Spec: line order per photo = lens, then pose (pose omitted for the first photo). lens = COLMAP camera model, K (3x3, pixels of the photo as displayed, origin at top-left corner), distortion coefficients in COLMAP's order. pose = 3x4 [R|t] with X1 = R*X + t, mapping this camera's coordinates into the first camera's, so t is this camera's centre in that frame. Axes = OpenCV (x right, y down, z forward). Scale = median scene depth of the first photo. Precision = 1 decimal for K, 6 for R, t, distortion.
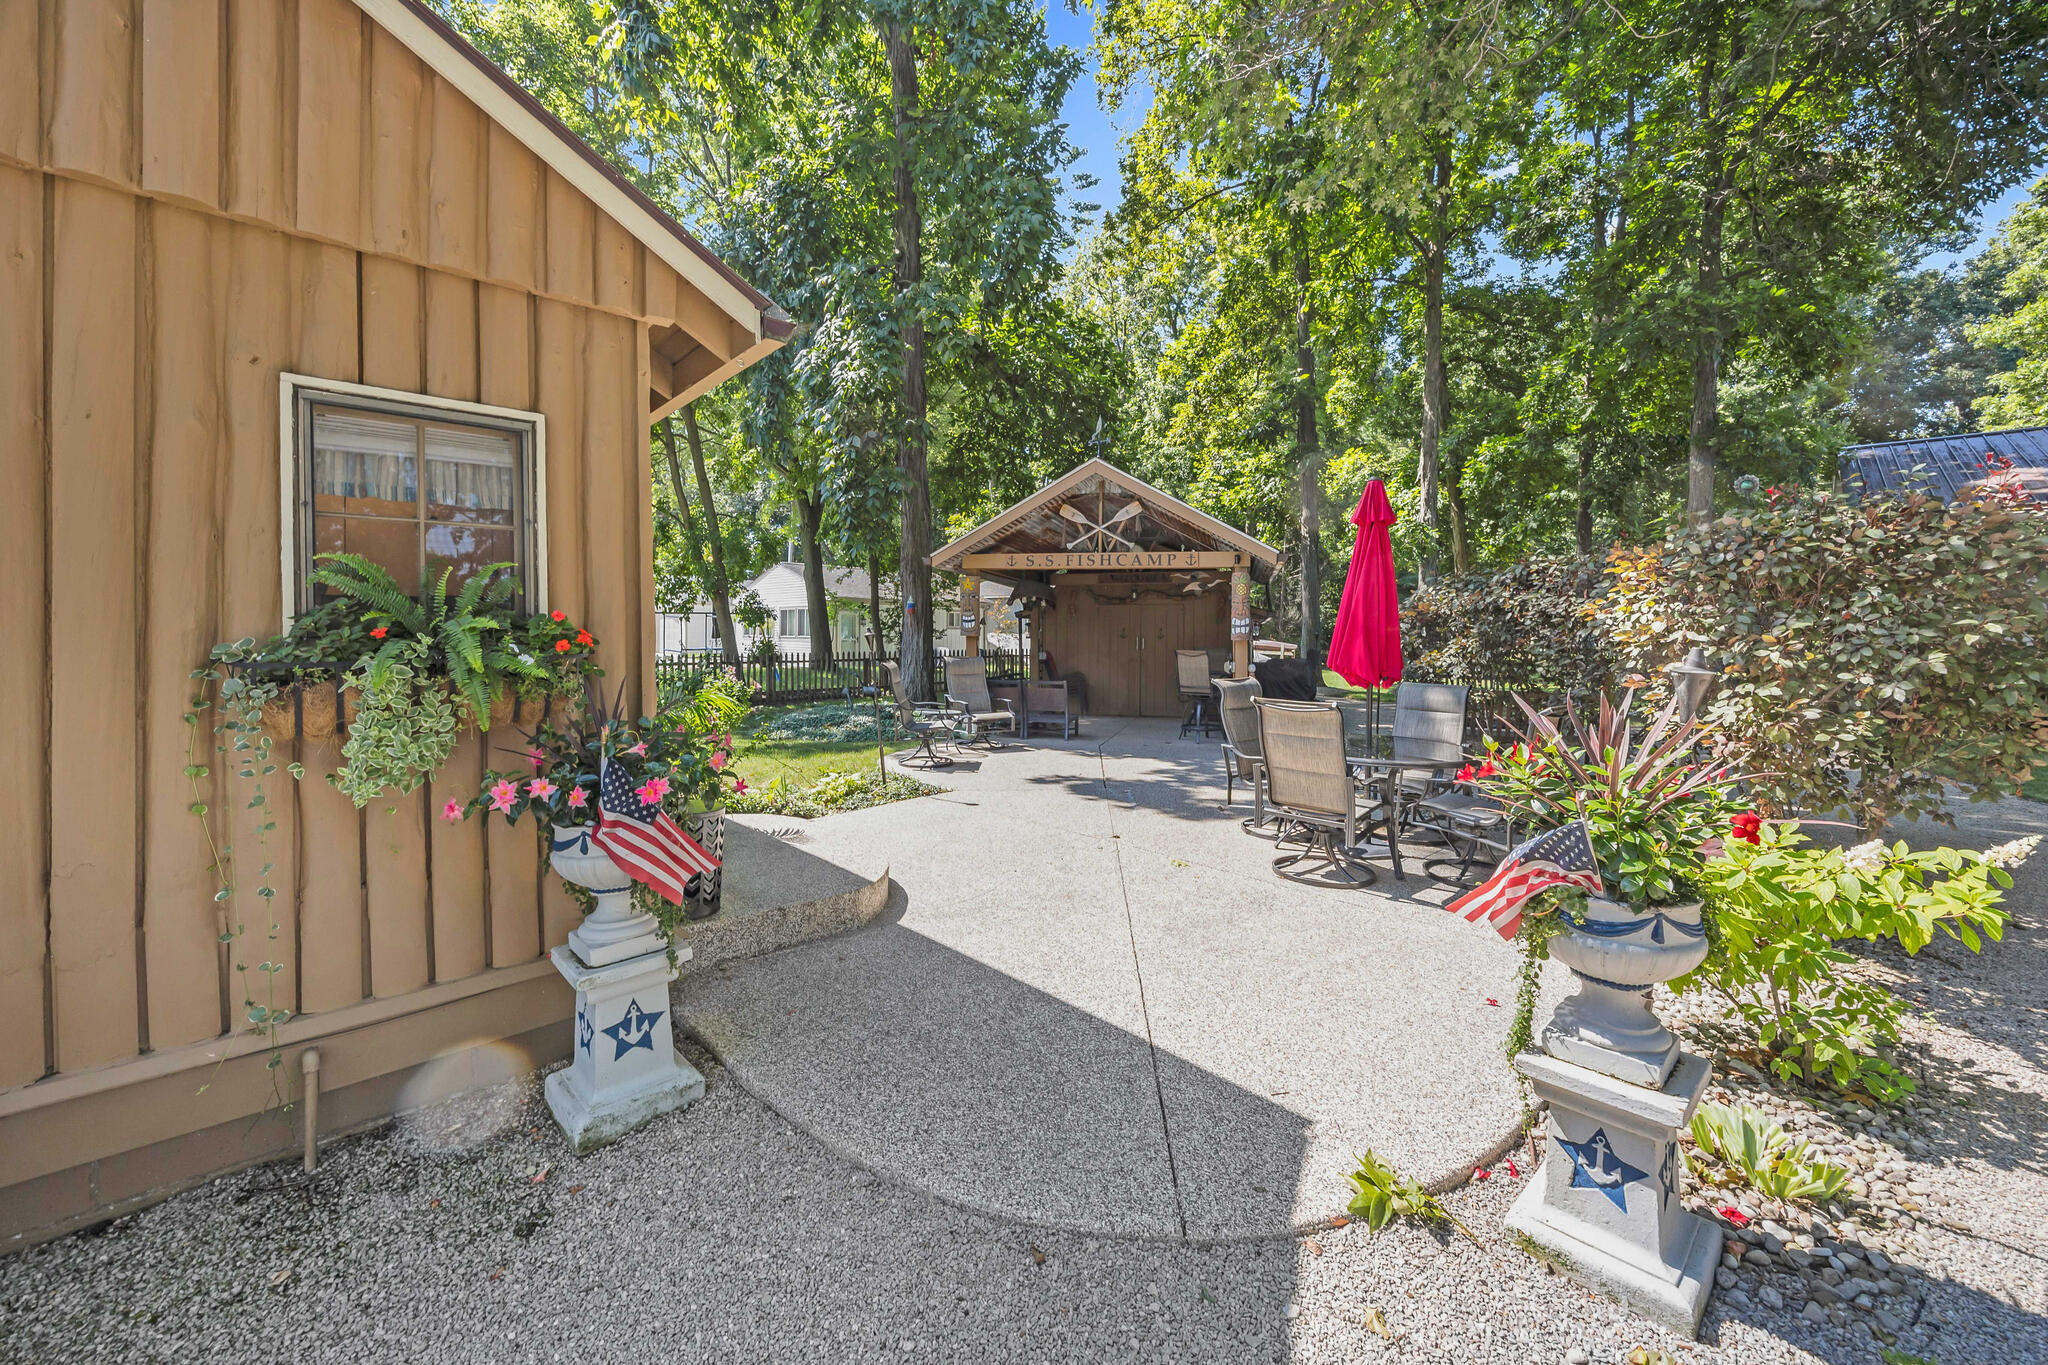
lens RADIAL K [[789.9, 0, 1018.8], [0, 789.9, 647.8], [0, 0, 1]] dist [0.000018, -0.000100]
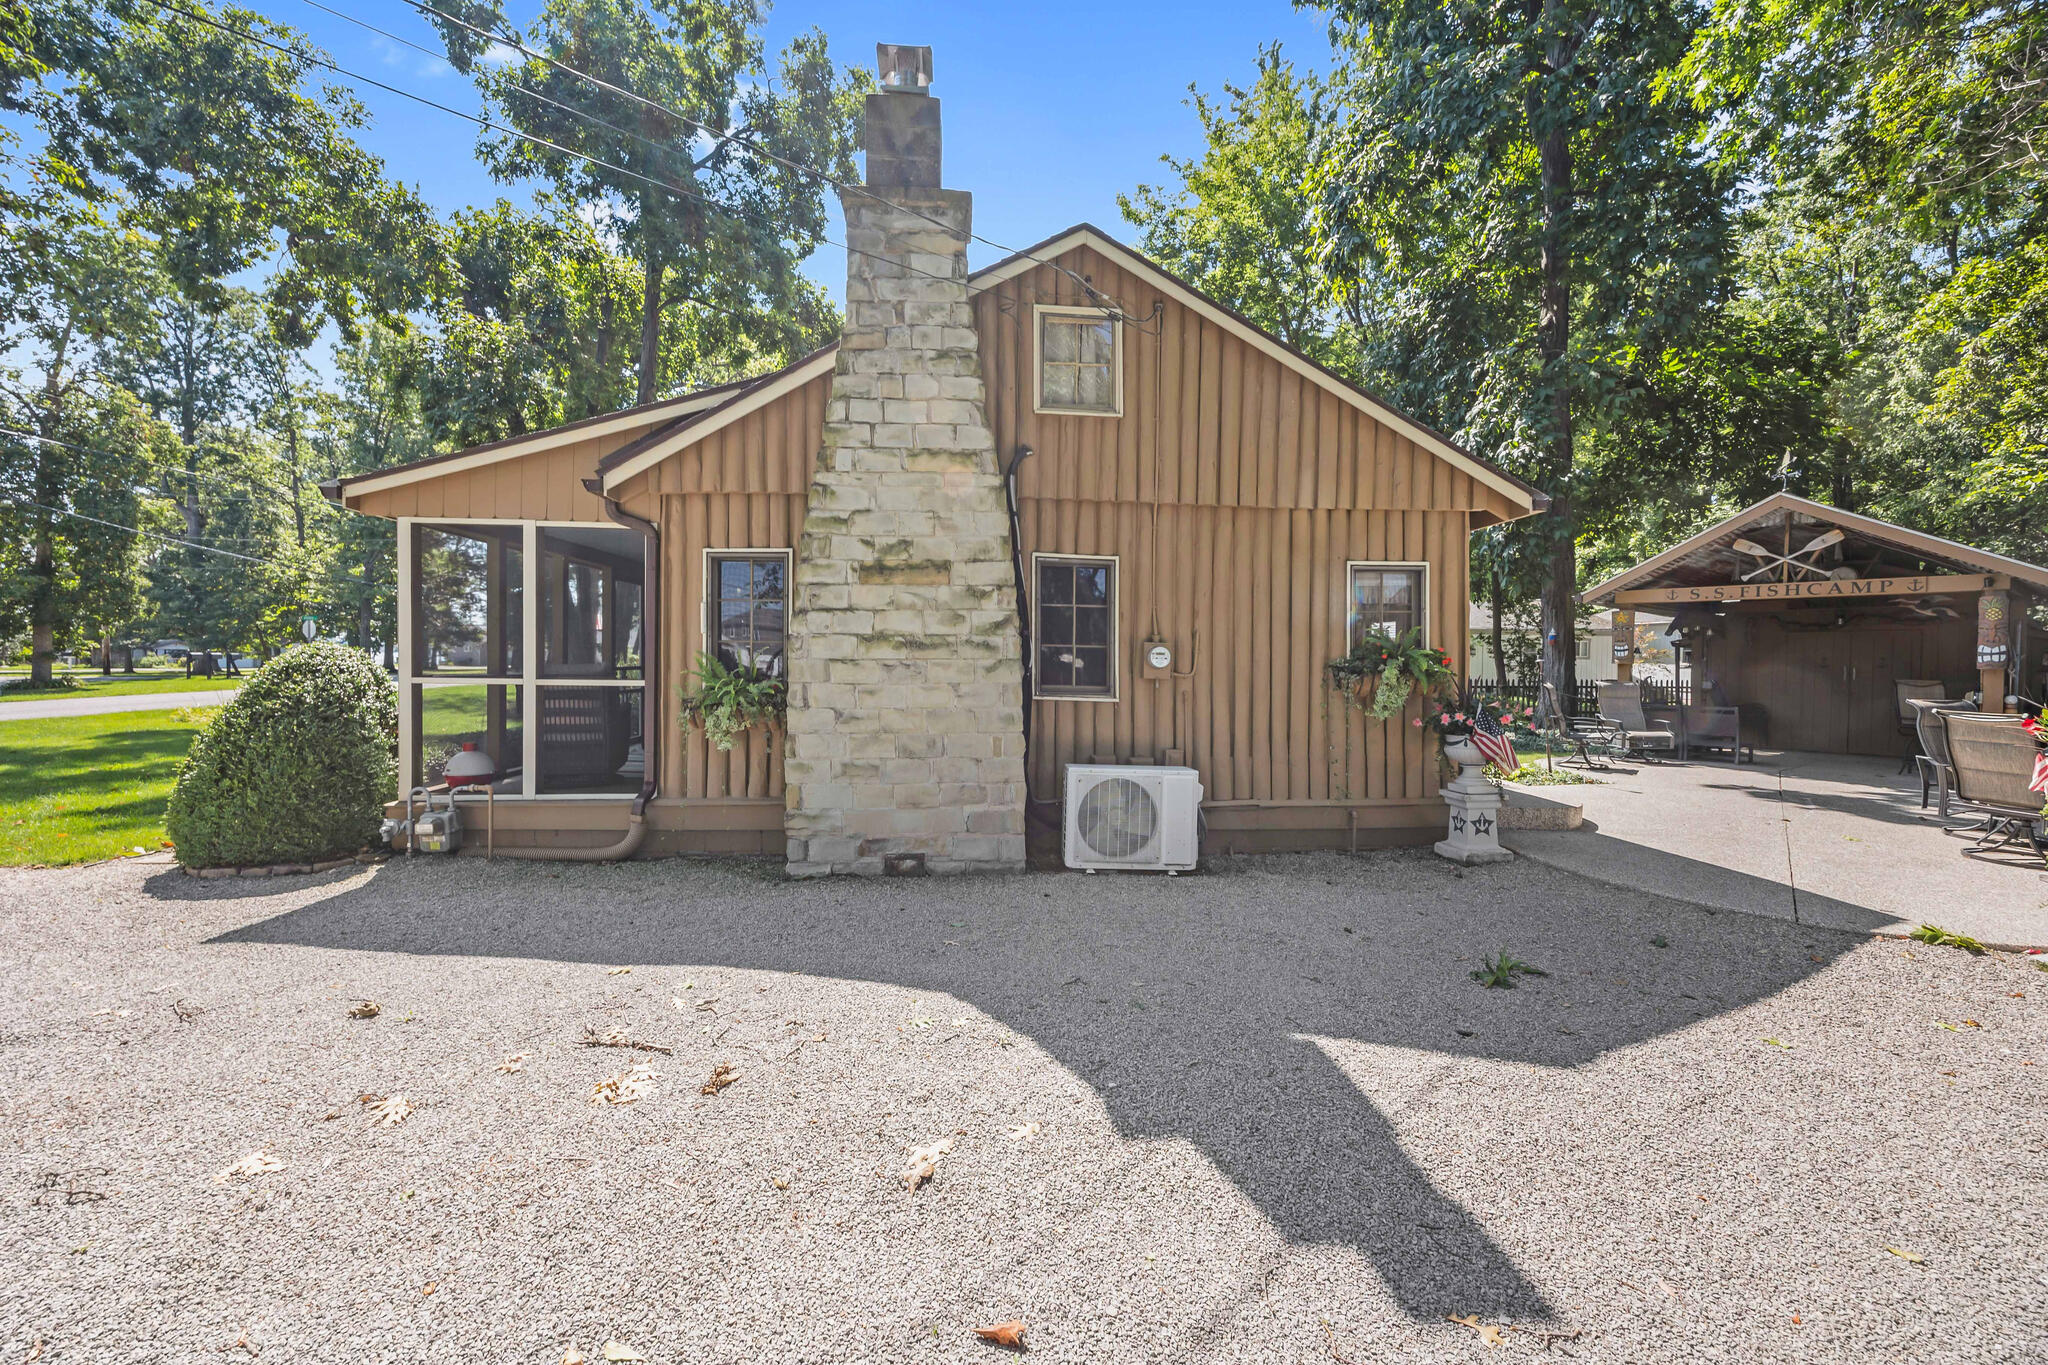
lens RADIAL K [[792.2, 0, 1028.9], [0, 792.2, 679.2], [0, 0, 1]] dist [0.007882, -0.000126]
pose [[0.782907, 0.016636, -0.621916, -0.019282], [-0.016018, 0.999850, 0.006582, 0.013416], [0.621933, 0.004808, 0.783056, -0.417929]]
